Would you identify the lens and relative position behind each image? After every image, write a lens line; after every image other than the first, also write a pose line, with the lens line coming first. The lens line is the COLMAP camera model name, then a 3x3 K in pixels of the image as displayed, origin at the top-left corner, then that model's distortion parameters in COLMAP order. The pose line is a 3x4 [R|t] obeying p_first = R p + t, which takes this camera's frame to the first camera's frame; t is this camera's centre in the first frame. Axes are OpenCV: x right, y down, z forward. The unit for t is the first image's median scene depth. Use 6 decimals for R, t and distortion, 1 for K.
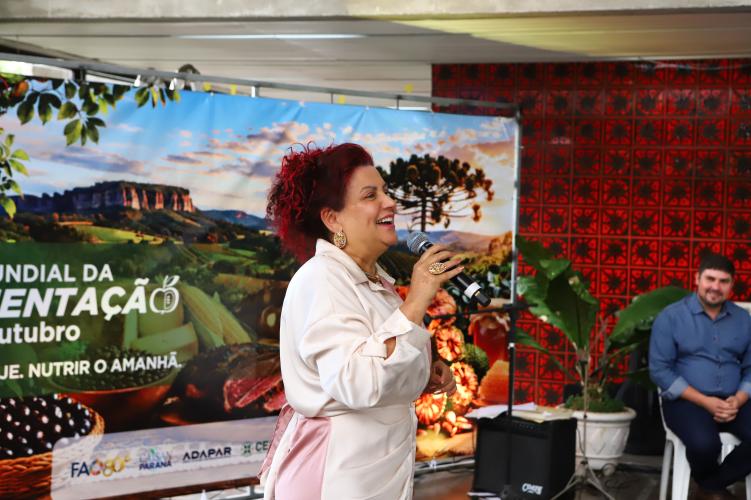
lens RADIAL K [[1427.0, 0, 375.5], [0, 1427.0, 250.0], [0, 0, 1]] dist [0.237821, -0.212039]
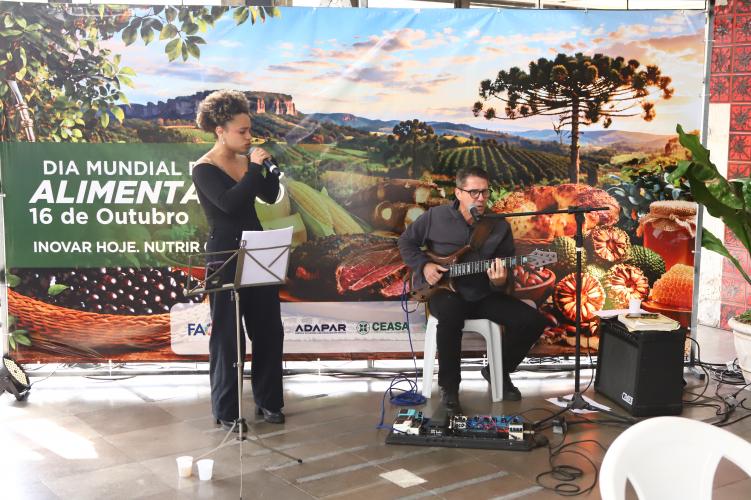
lens RADIAL K [[981.7, 0, 375.5], [0, 981.7, 241.2], [0, 0, 1]] dist [-0.000171, 0.043950]
pose [[0.795743, 0.054352, -0.603190, 0.395166], [-0.001758, 0.996168, 0.087443, 0.004315], [0.605632, -0.068522, 0.792789, 0.421437]]
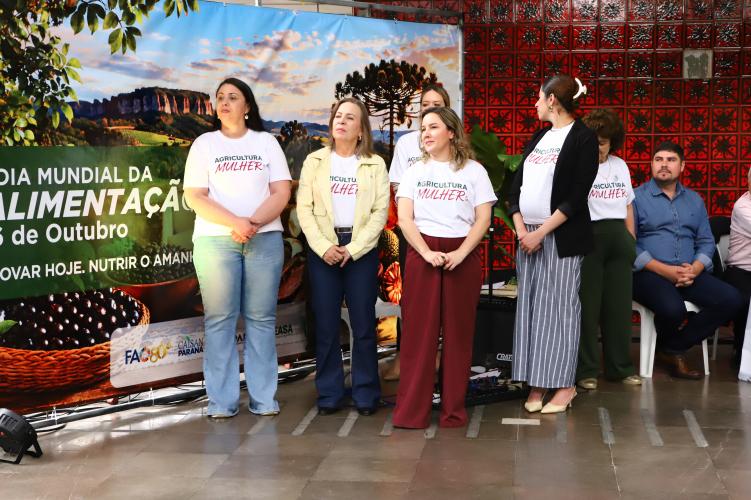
lens RADIAL K [[1427.0, 0, 375.5], [0, 1427.0, 250.0], [0, 0, 1]] dist [0.237821, -0.212039]
pose [[0.981858, -0.042498, 0.184795, -0.211644], [0.031983, 0.997715, 0.059514, 0.013589], [-0.186902, -0.052524, 0.980973, -0.078822]]
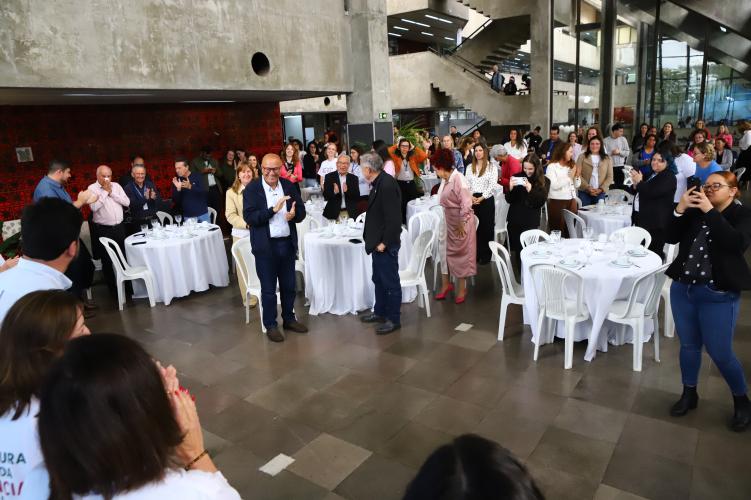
lens RADIAL K [[516.7, 0, 375.5], [0, 516.7, 250.0], [0, 0, 1]] dist [-0.103670, 0.077256]
pose [[0.308365, -0.269018, 0.912436, -0.367823], [0.093263, 0.963108, 0.252439, -0.079836], [-0.946685, 0.007254, 0.322078, 0.317202]]
